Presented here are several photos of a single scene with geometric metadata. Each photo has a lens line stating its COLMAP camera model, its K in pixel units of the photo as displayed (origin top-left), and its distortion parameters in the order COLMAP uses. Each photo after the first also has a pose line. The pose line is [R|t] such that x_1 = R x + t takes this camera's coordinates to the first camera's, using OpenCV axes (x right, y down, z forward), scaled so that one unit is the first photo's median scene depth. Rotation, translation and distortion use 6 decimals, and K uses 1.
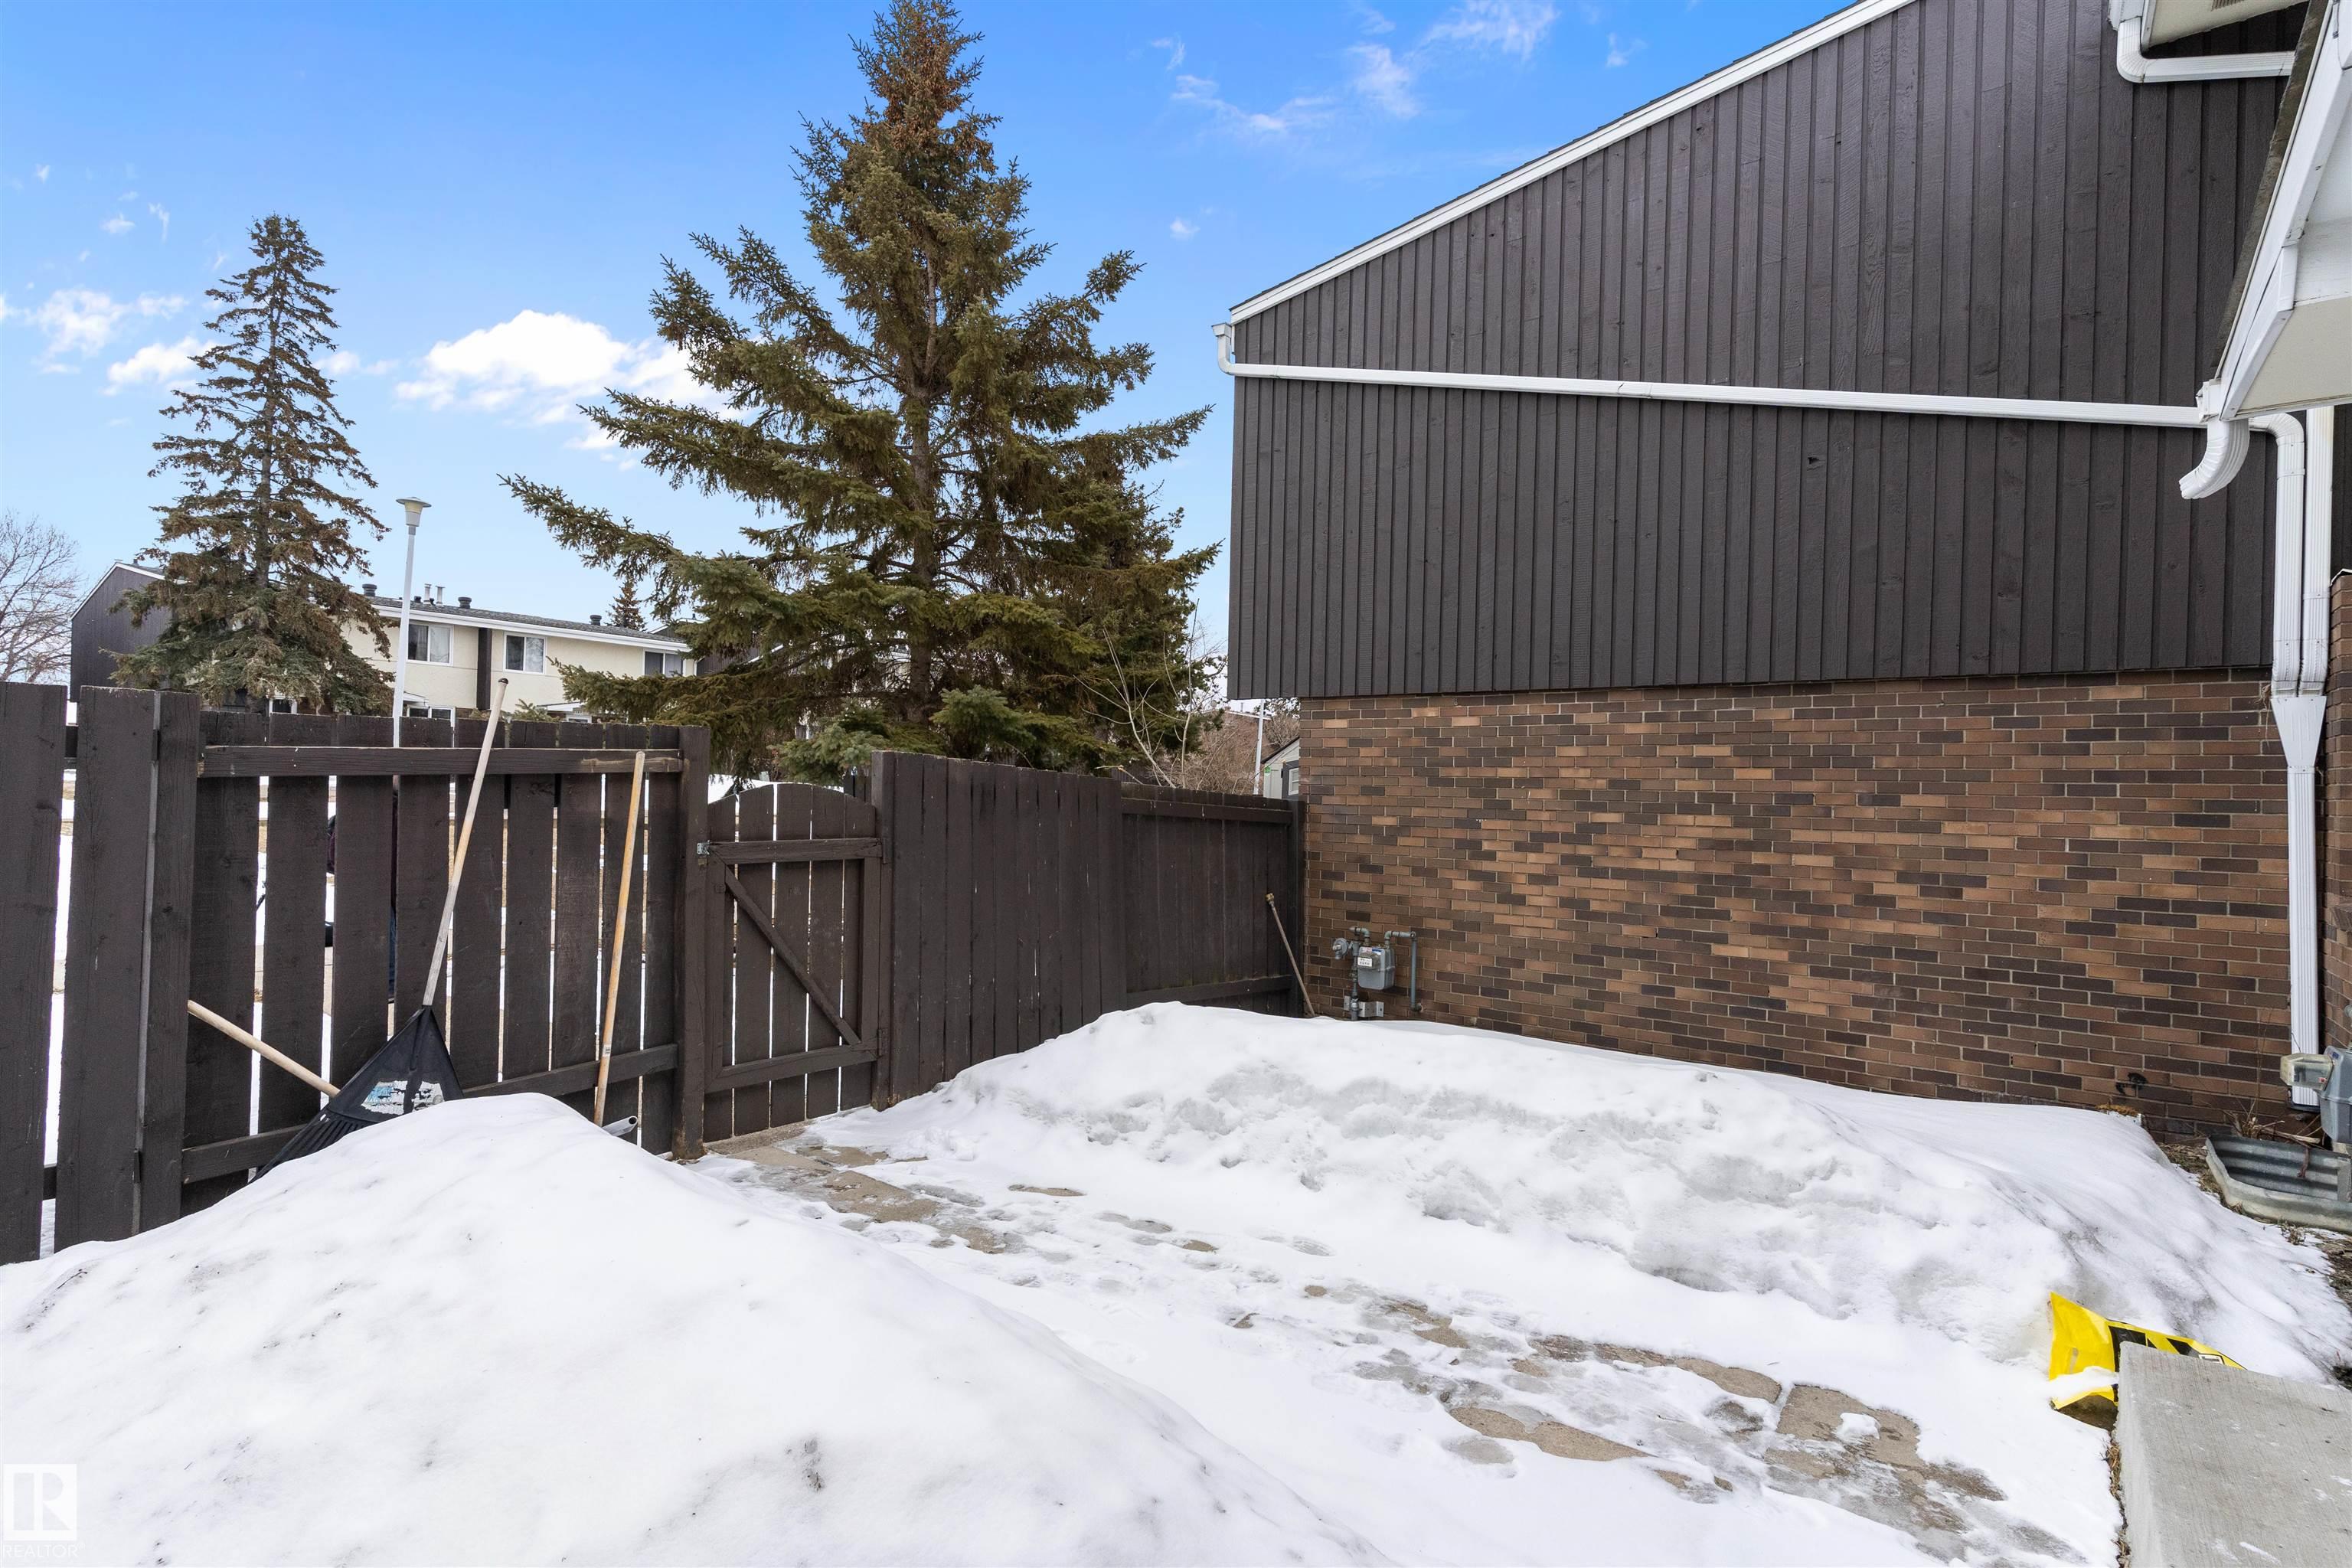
lens RADIAL K [[1142.7, 0, 1176.0], [0, 1142.7, 784.0], [0, 0, 1]] dist [-0.005395, -0.000397]
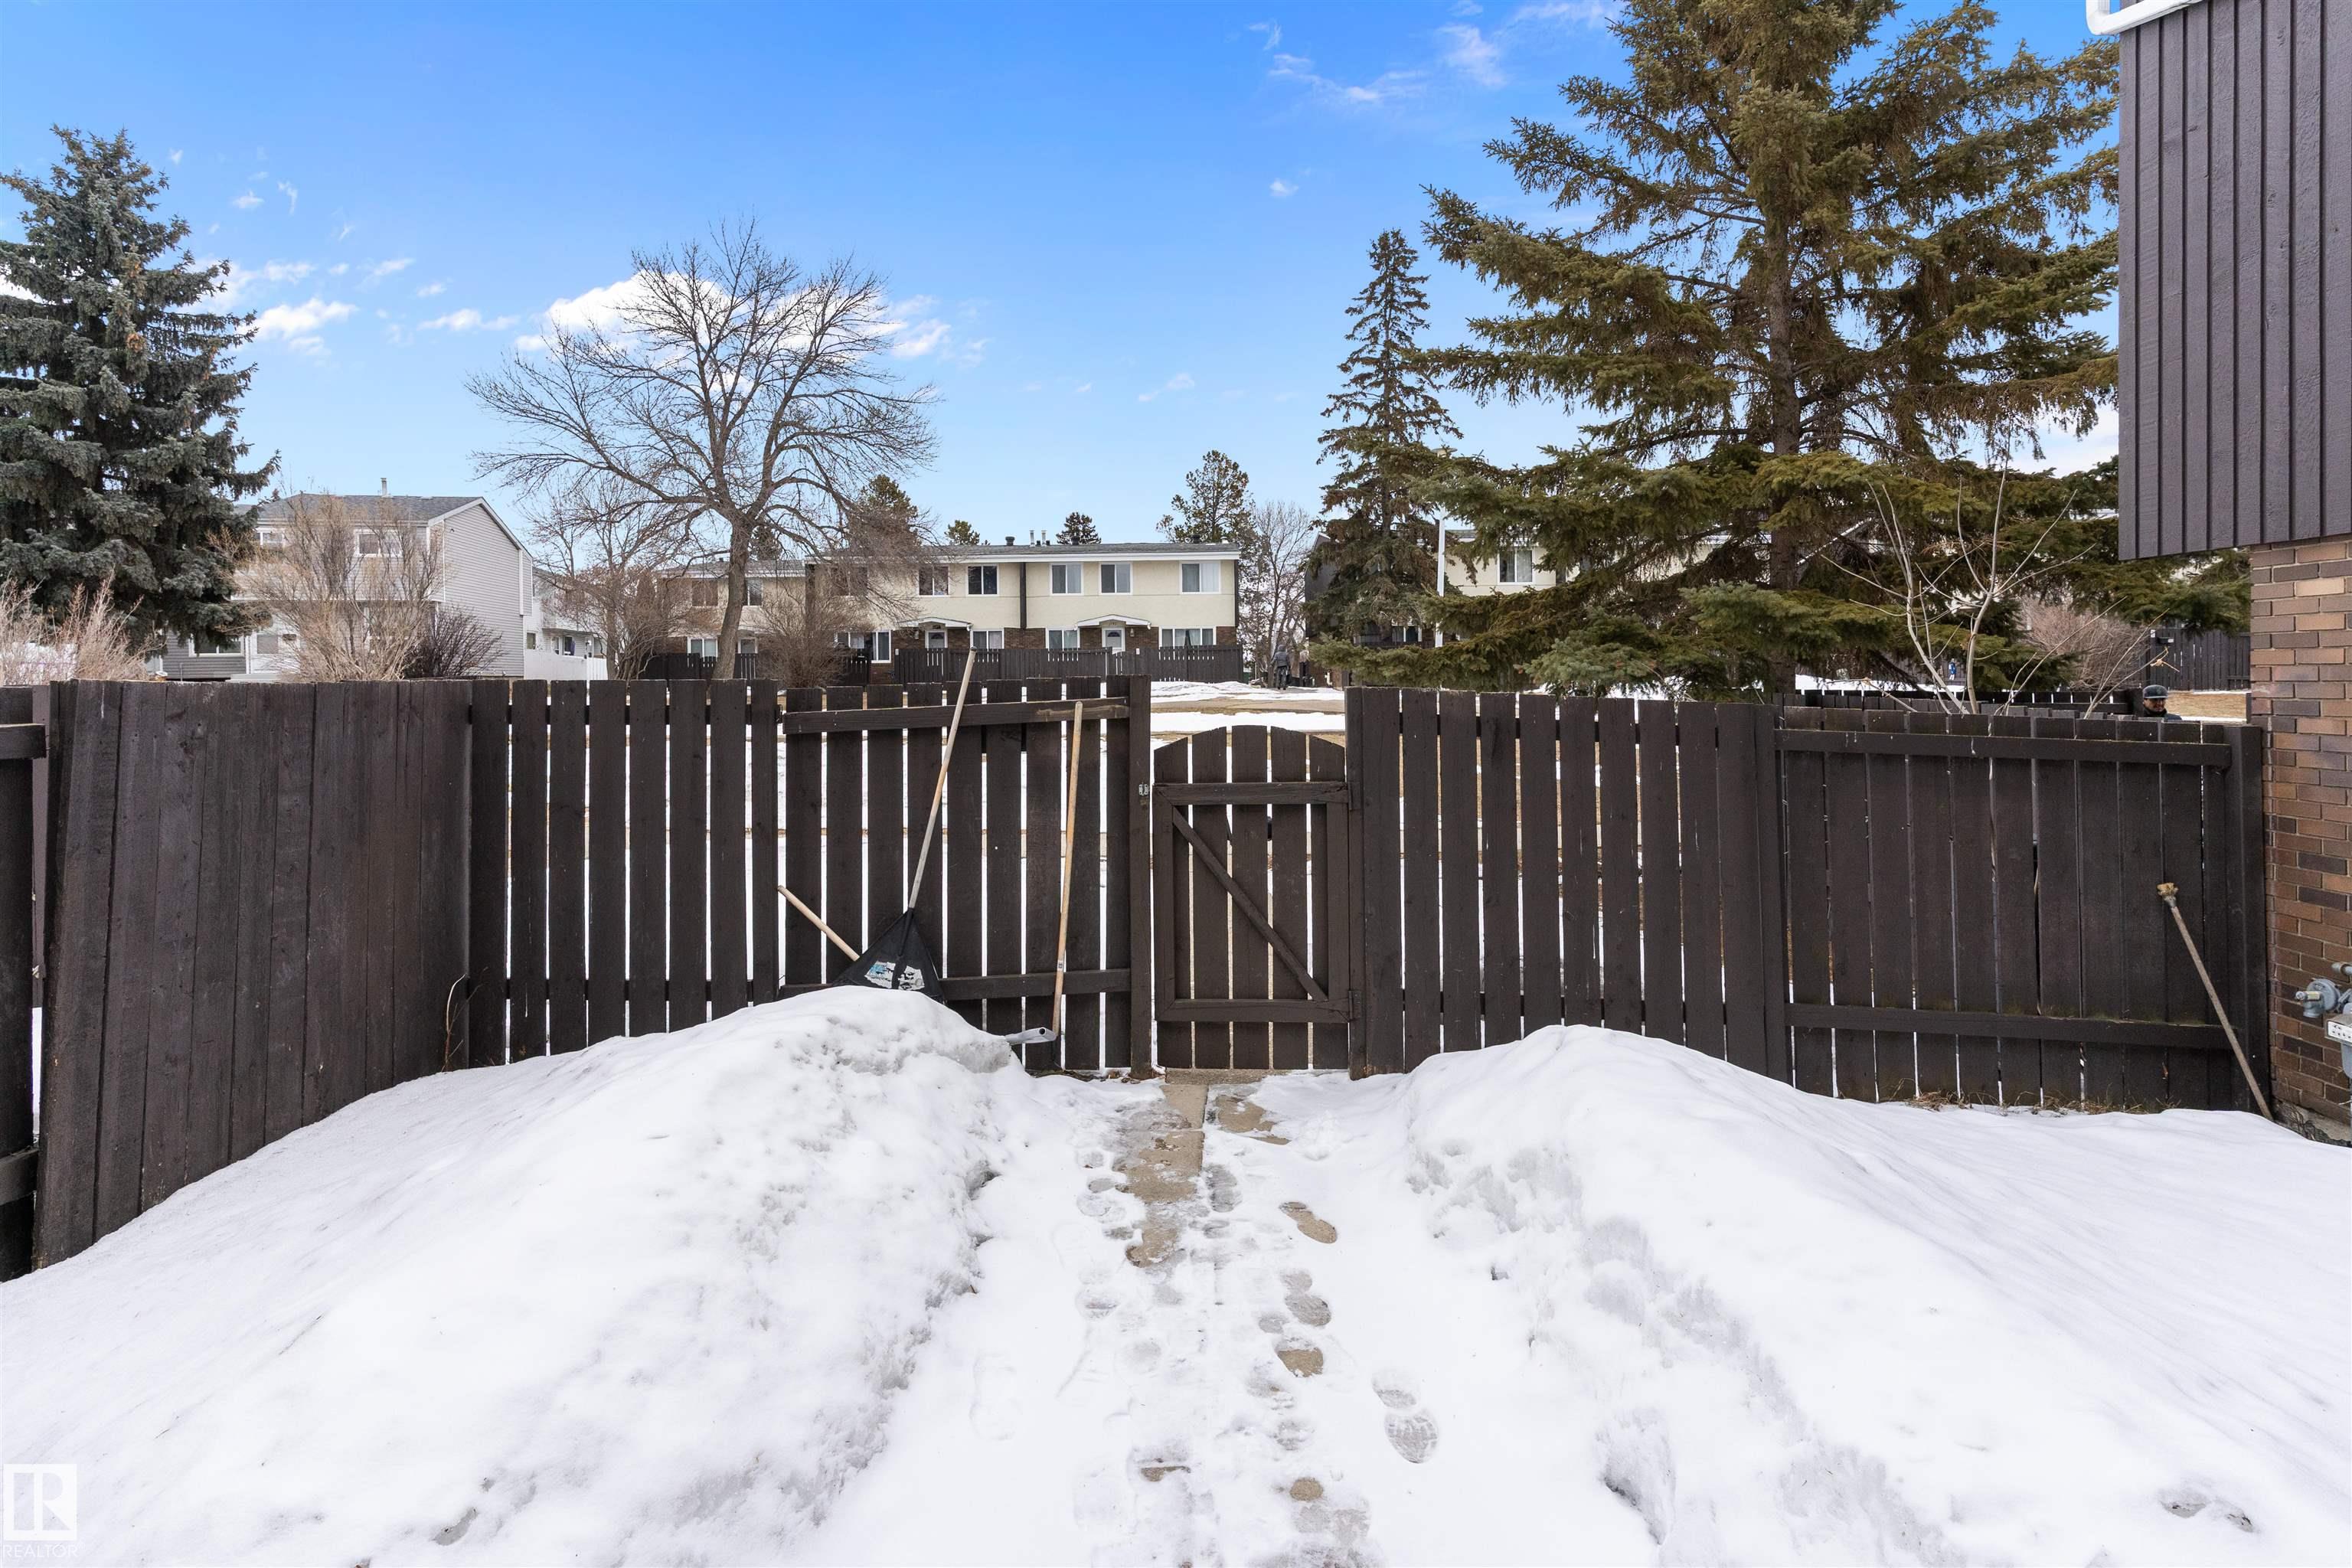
lens RADIAL K [[1165.6, 0, 1175.6], [0, 1165.6, 700.3], [0, 0, 1]] dist [-0.000742, -0.000286]
pose [[0.577152, -0.015635, -0.816487, 0.270935], [0.029890, 0.999551, 0.001988, -0.015535], [0.816089, -0.025552, 0.577361, 0.221591]]
